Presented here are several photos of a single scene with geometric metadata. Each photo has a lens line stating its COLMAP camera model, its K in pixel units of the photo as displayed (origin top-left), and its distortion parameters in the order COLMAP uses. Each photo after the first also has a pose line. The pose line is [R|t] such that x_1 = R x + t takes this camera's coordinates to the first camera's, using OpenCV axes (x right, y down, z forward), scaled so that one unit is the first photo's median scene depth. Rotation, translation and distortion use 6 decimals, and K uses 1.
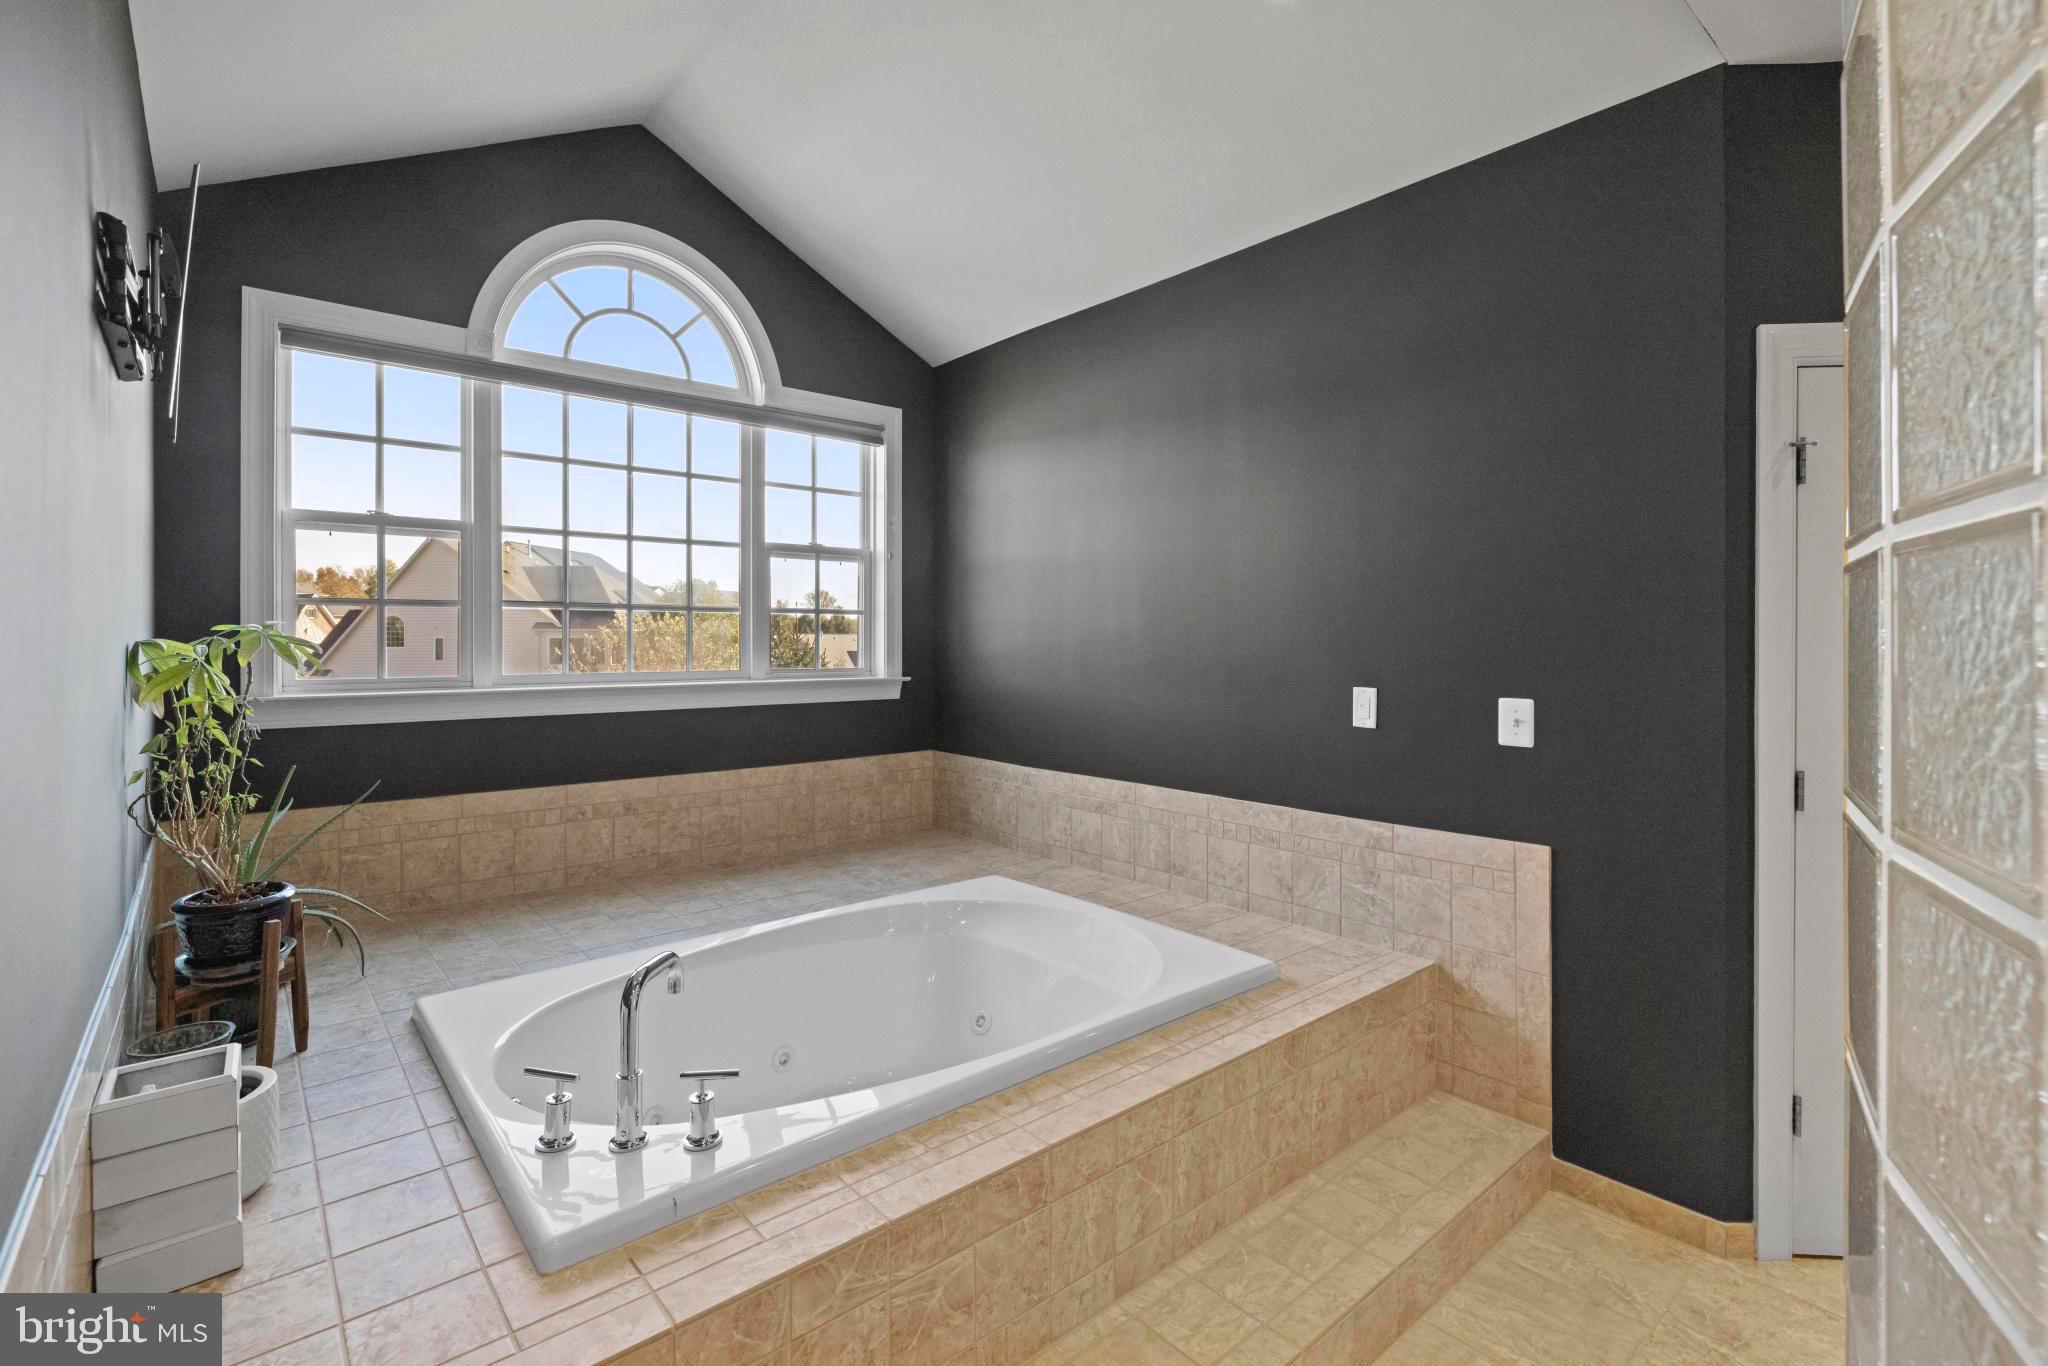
lens RADIAL K [[931.2, 0, 1019.1], [0, 931.2, 640.0], [0, 0, 1]] dist [-0.001992, 0.000327]
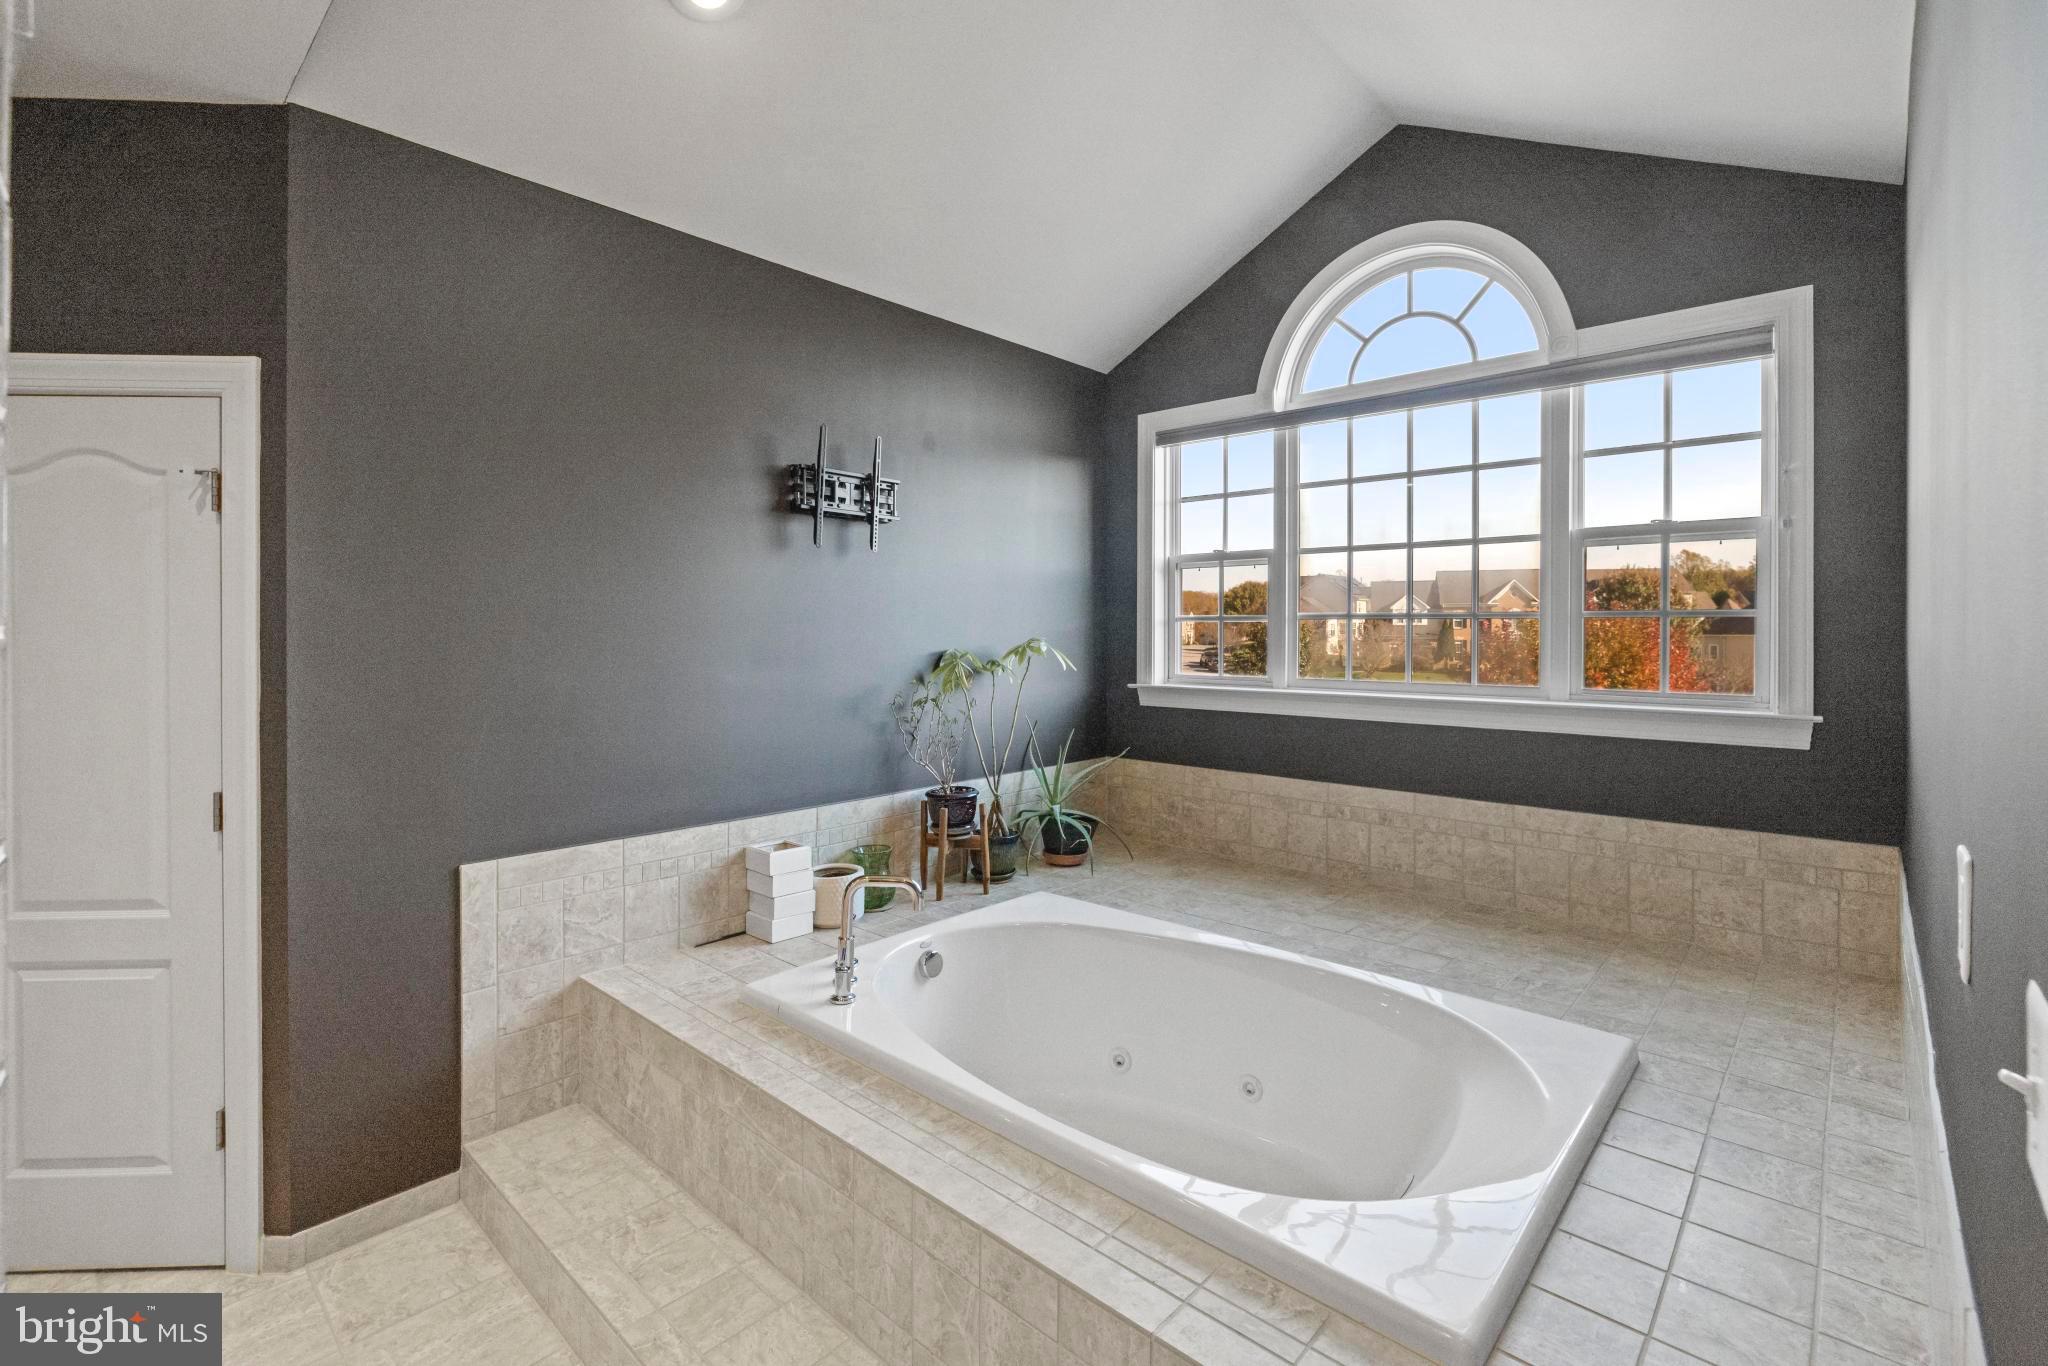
lens RADIAL K [[914.4, 0, 1029.8], [0, 914.4, 636.5], [0, 0, 1]] dist [-0.007477, 0.000243]
pose [[0.127887, 0.003945, -0.991781, 0.502653], [-0.003936, 0.999986, 0.003471, -0.016281], [0.991781, 0.003460, 0.127901, 0.498136]]
